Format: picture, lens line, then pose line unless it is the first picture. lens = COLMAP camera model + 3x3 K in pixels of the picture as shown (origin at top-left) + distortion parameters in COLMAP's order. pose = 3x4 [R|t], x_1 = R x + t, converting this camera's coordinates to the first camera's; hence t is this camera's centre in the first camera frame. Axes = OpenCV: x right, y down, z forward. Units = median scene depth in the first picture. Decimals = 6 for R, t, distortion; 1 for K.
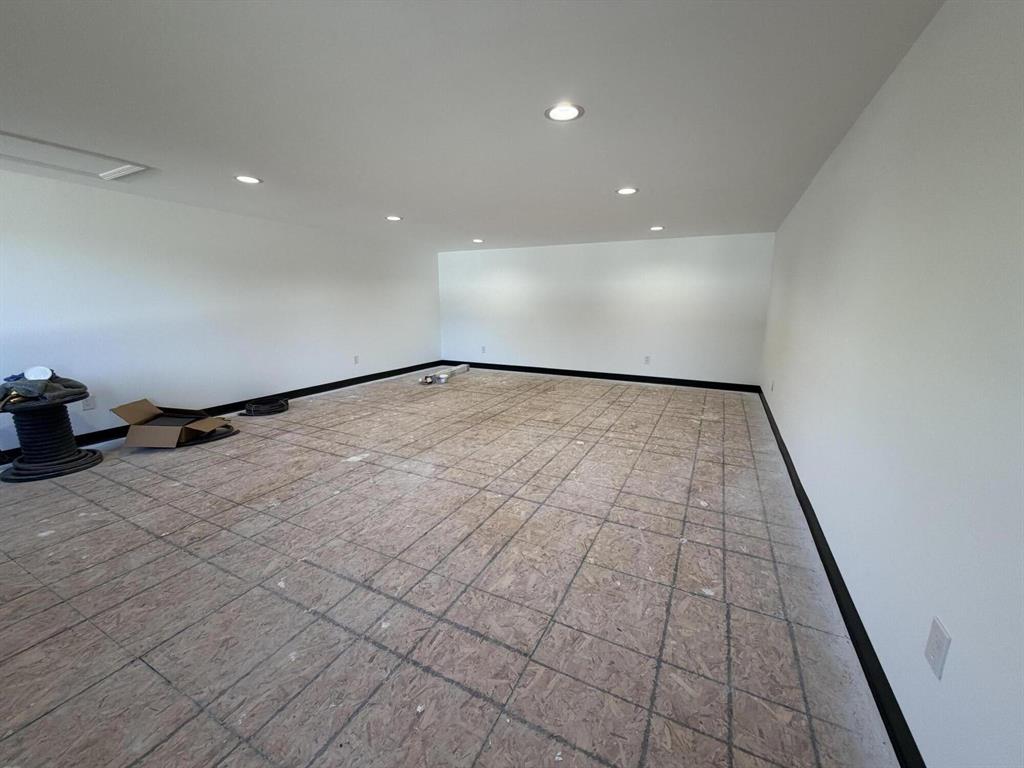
lens RADIAL K [[406.8, 0, 514.6], [0, 406.8, 383.3], [0, 0, 1]] dist [-0.000159, 0.000041]
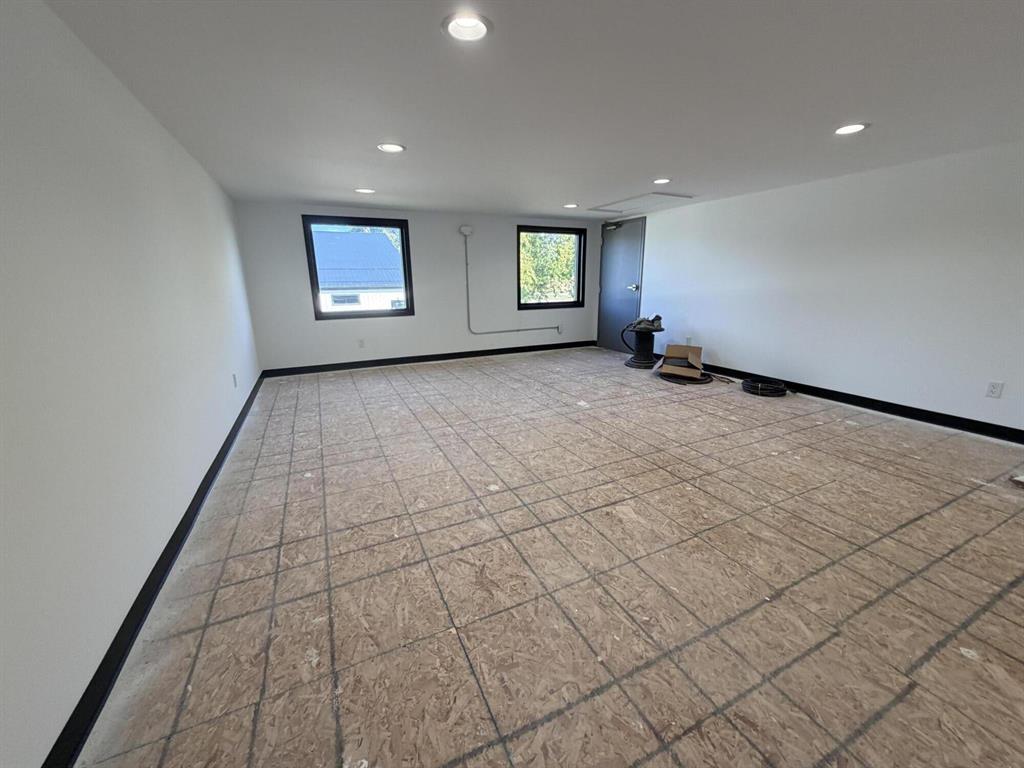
lens RADIAL K [[406.8, 0, 514.6], [0, 406.8, 383.3], [0, 0, 1]] dist [-0.000159, 0.000041]
pose [[-0.611251, 0.200520, -0.765614, 0.640876], [-0.147191, 0.921692, 0.358912, -0.273767], [0.777629, 0.332077, -0.533870, 1.358844]]
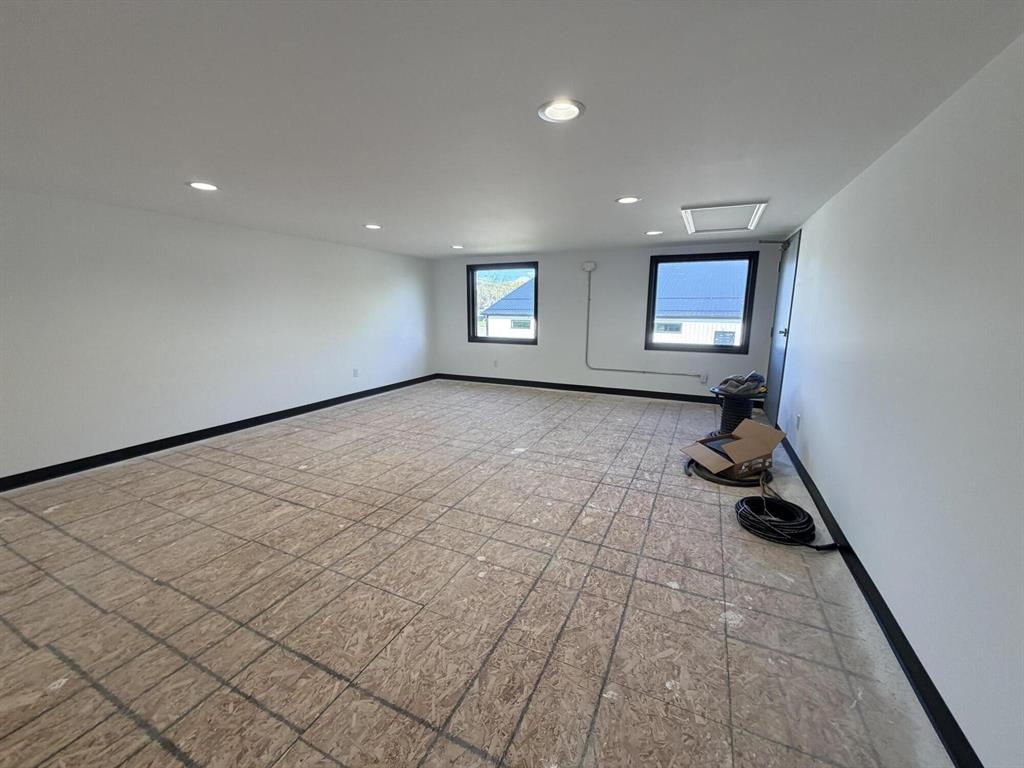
lens RADIAL K [[406.8, 0, 514.6], [0, 406.8, 383.3], [0, 0, 1]] dist [-0.000159, 0.000041]
pose [[-0.999726, -0.001925, -0.023322, -0.317134], [-0.010488, 0.927771, 0.373003, -0.402944], [0.020920, 0.373145, -0.927537, 1.850535]]
